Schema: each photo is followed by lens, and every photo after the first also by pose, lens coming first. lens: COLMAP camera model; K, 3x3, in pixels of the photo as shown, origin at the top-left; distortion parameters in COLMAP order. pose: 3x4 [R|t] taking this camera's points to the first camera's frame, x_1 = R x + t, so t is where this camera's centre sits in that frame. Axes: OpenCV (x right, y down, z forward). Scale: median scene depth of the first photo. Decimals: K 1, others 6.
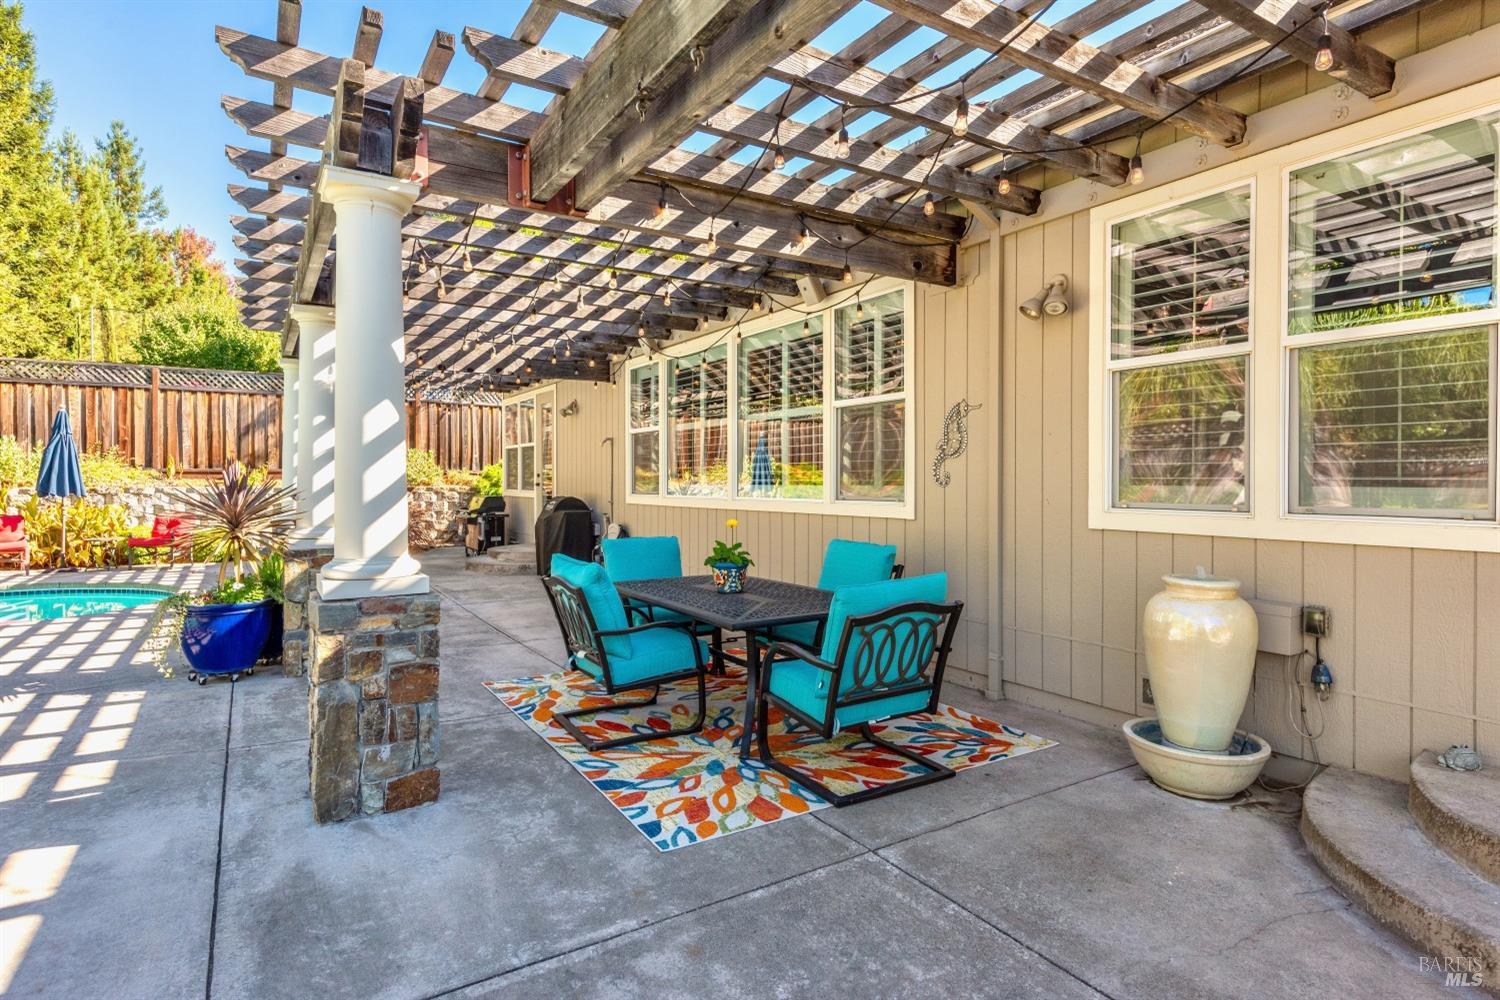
lens RADIAL K [[797.1, 0, 748.2], [0, 797.1, 485.4], [0, 0, 1]] dist [0.015176, -0.002650]
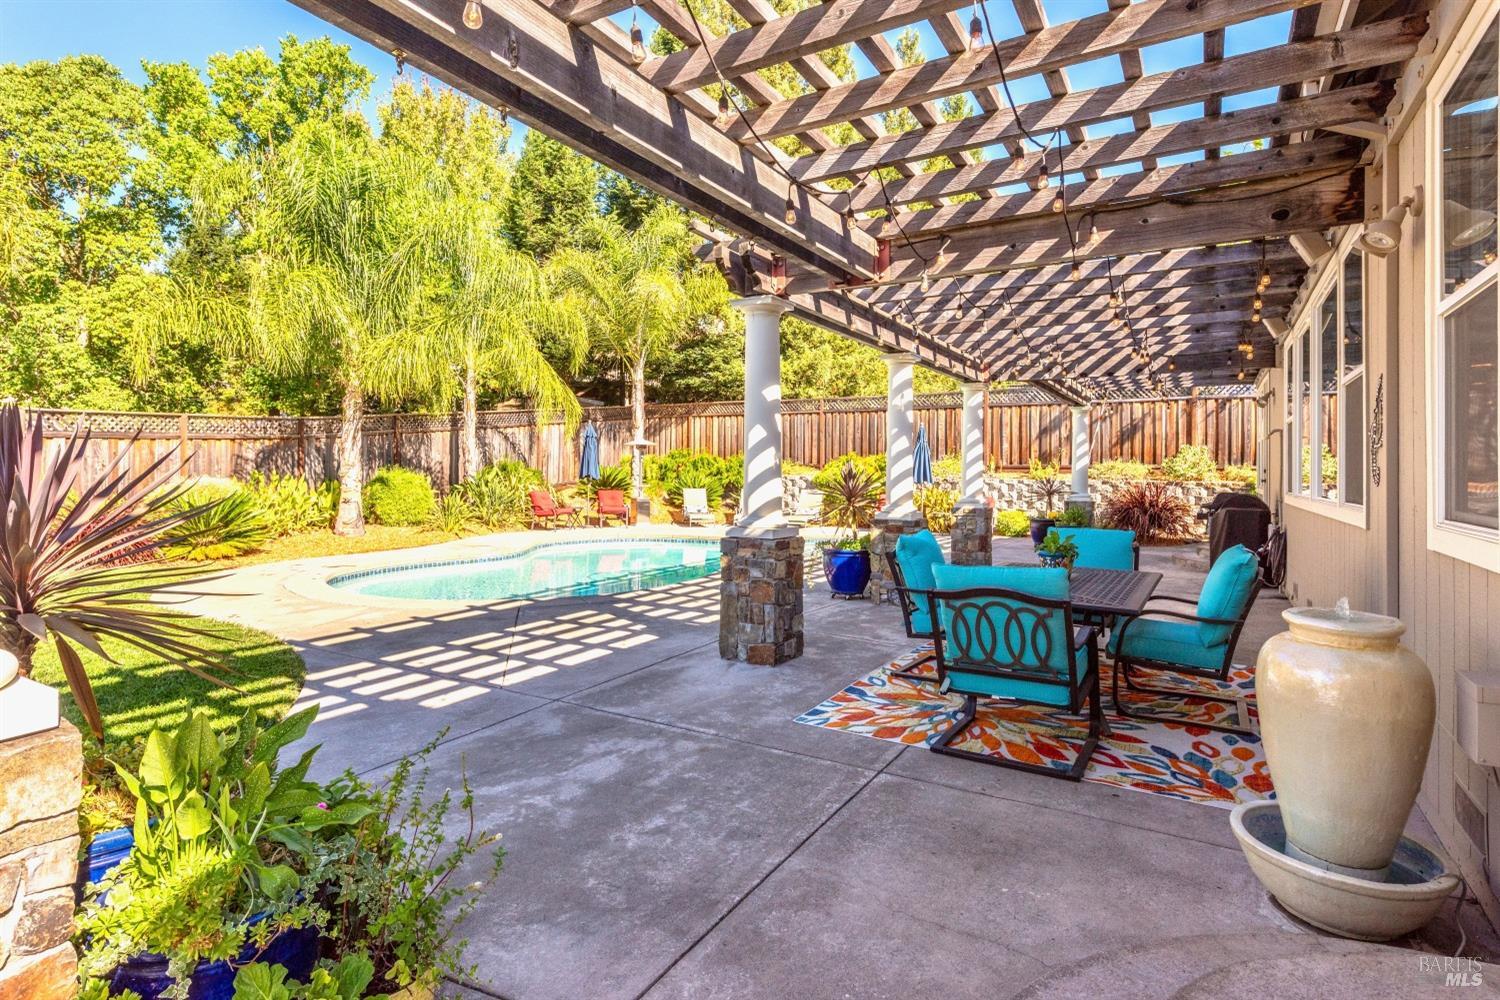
lens RADIAL K [[759.6, 0, 751.9], [0, 759.6, 461.2], [0, 0, 1]] dist [0.014354, 0.000002]
pose [[0.455851, -0.006203, -0.890034, 0.268658], [-0.016565, 0.999743, -0.015452, -0.000568], [0.889902, 0.021787, 0.455632, 0.066004]]
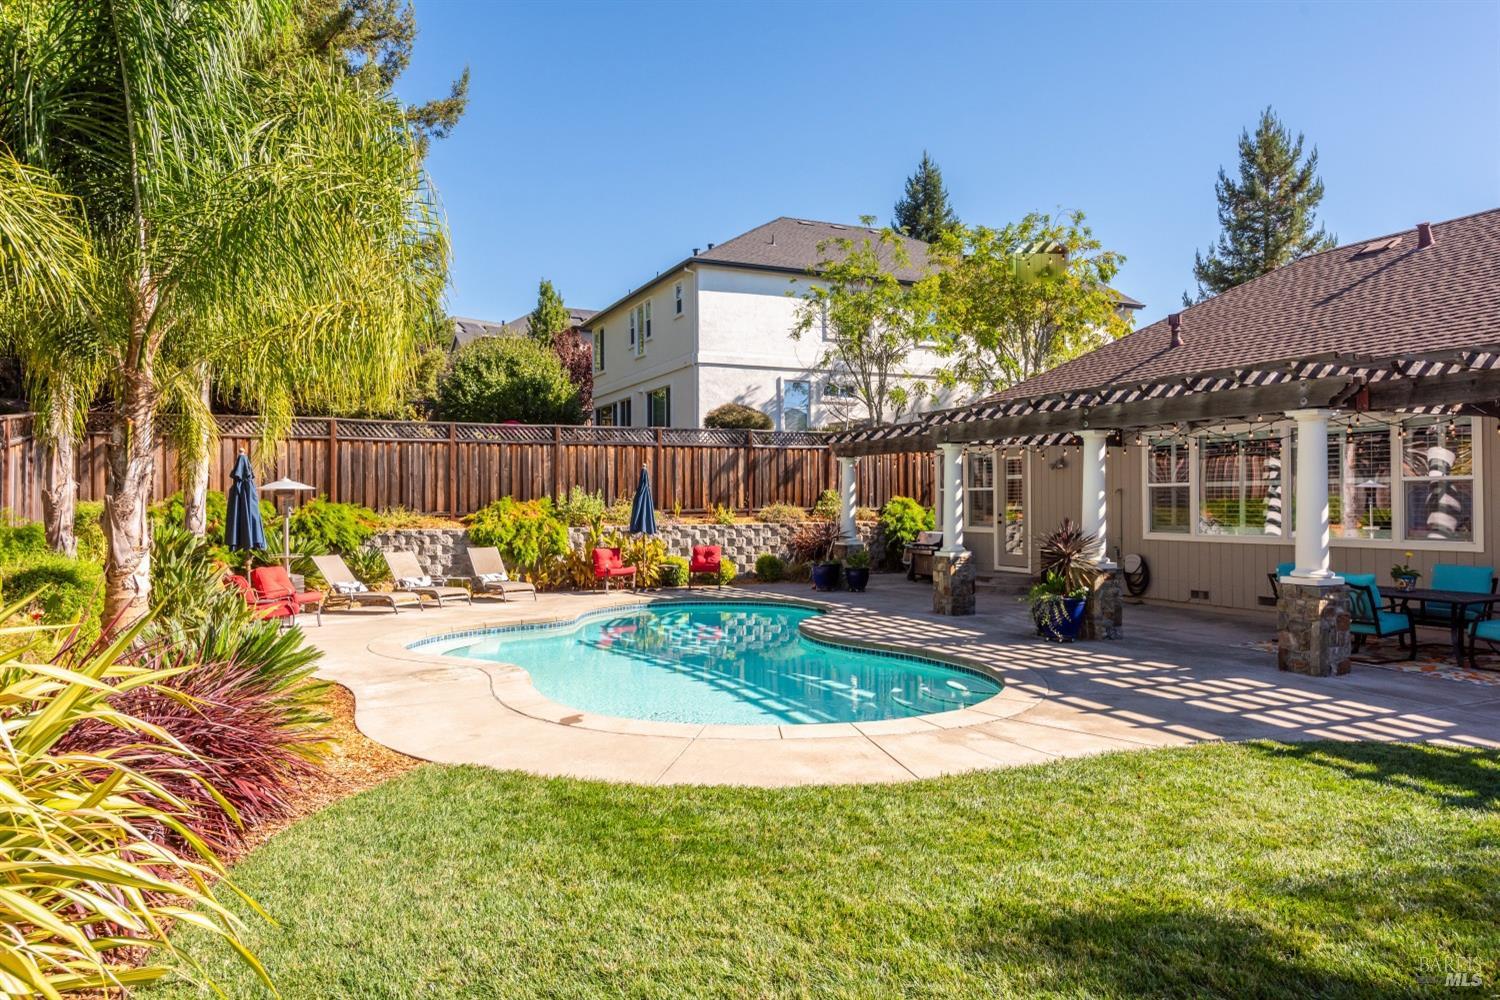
lens RADIAL K [[979.2, 0, 752.2], [0, 979.2, 500.1], [0, 0, 1]] dist [0.029018, -0.024146]
pose [[0.991903, -0.007258, -0.126789, -0.469708], [0.006208, 0.999943, -0.008671, -0.025465], [0.126845, 0.007814, 0.991892, -0.554937]]
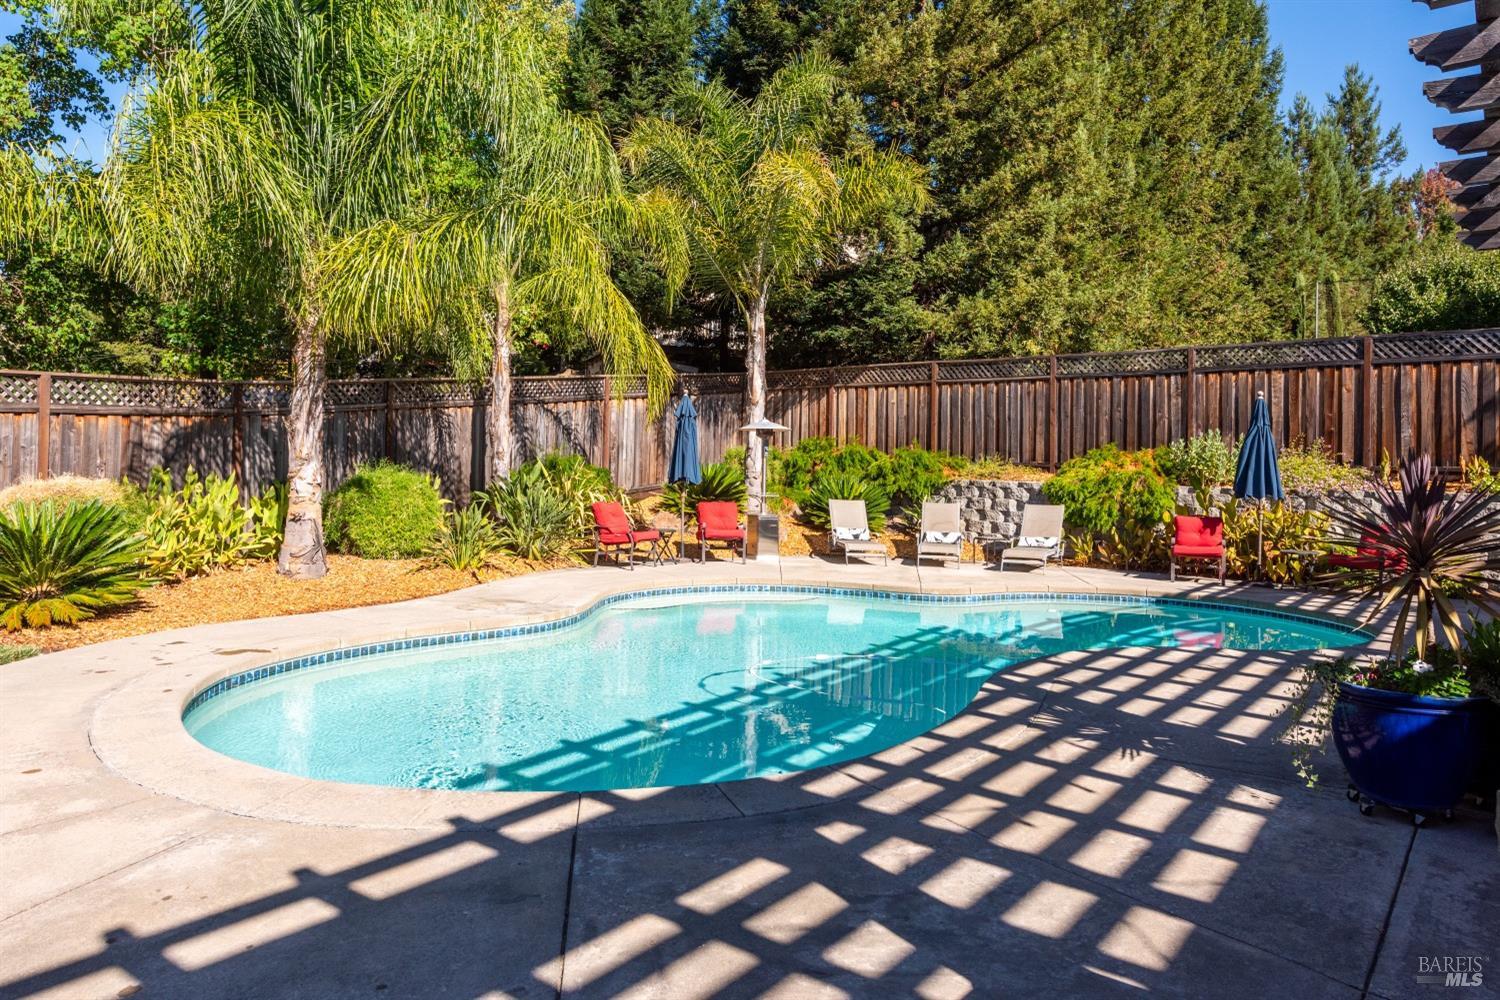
lens RADIAL K [[967.7, 0, 731.1], [0, 967.7, 444.3], [0, 0, 1]] dist [0.014053, -0.007840]
pose [[0.327494, -0.015876, -0.944720, -0.055964], [-0.025586, 0.999343, -0.025663, -0.002462], [0.944507, 0.032576, 0.326873, 0.125678]]
